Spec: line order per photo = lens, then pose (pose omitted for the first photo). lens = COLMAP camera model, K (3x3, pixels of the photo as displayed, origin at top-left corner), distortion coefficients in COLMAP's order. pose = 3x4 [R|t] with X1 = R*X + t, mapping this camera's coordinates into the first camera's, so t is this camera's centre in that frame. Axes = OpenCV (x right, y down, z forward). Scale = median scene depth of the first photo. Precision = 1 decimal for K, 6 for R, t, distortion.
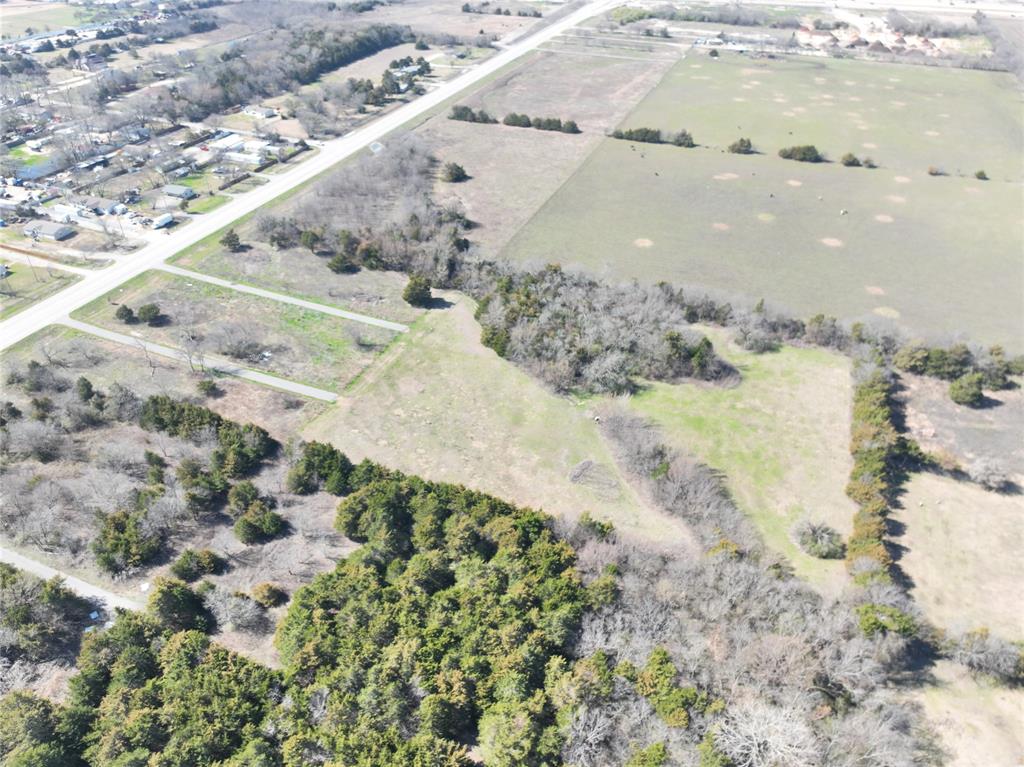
lens RADIAL K [[728.1, 0, 509.5], [0, 728.1, 383.6], [0, 0, 1]] dist [-0.006492, 0.024838]
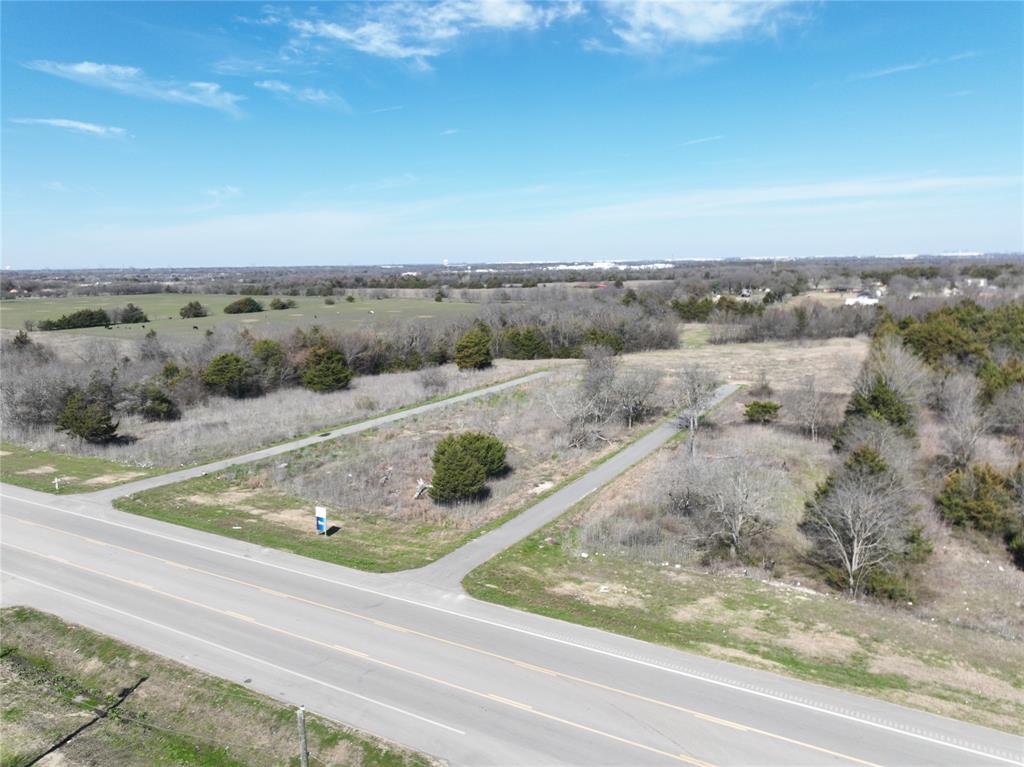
lens RADIAL K [[725.5, 0, 507.9], [0, 725.5, 381.9], [0, 0, 1]] dist [0.003073, 0.015172]
pose [[0.114859, -0.163985, 0.979753, -0.669361], [0.585272, 0.808094, 0.066641, -0.113274], [-0.802661, 0.565767, 0.188793, 0.730774]]
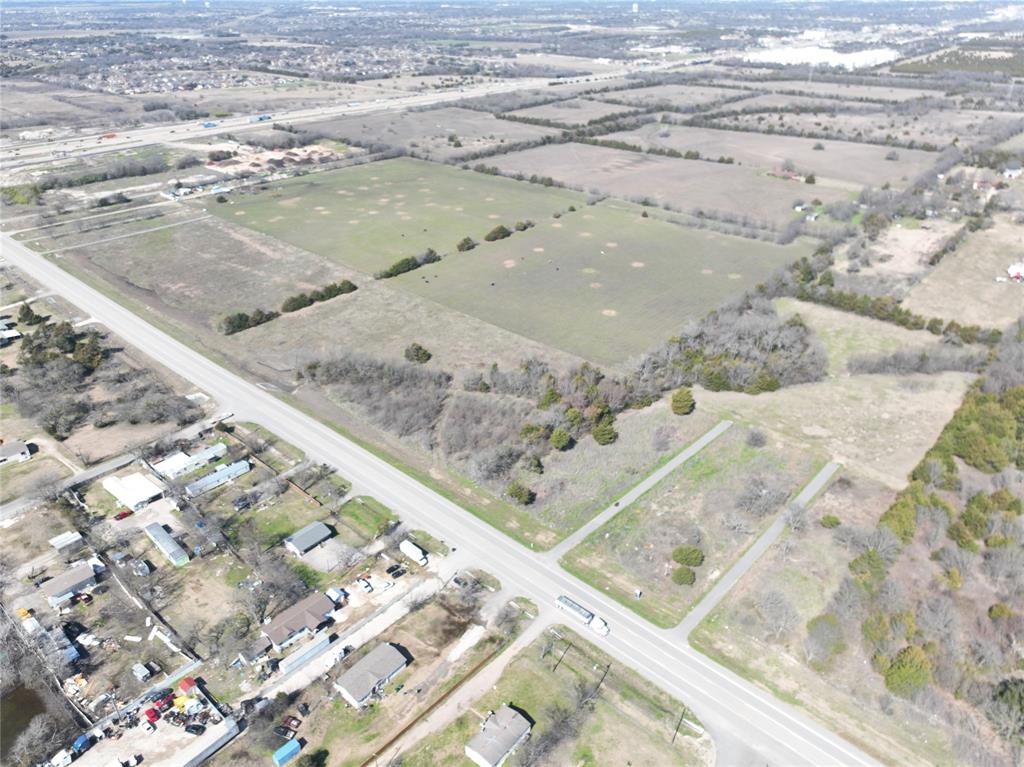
lens RADIAL K [[725.5, 0, 507.9], [0, 725.5, 381.9], [0, 0, 1]] dist [0.003073, 0.015172]
pose [[0.343227, -0.456978, 0.820589, -0.963224], [0.556559, 0.802712, 0.214231, -0.463298], [-0.756596, 0.383176, 0.529848, 0.505214]]
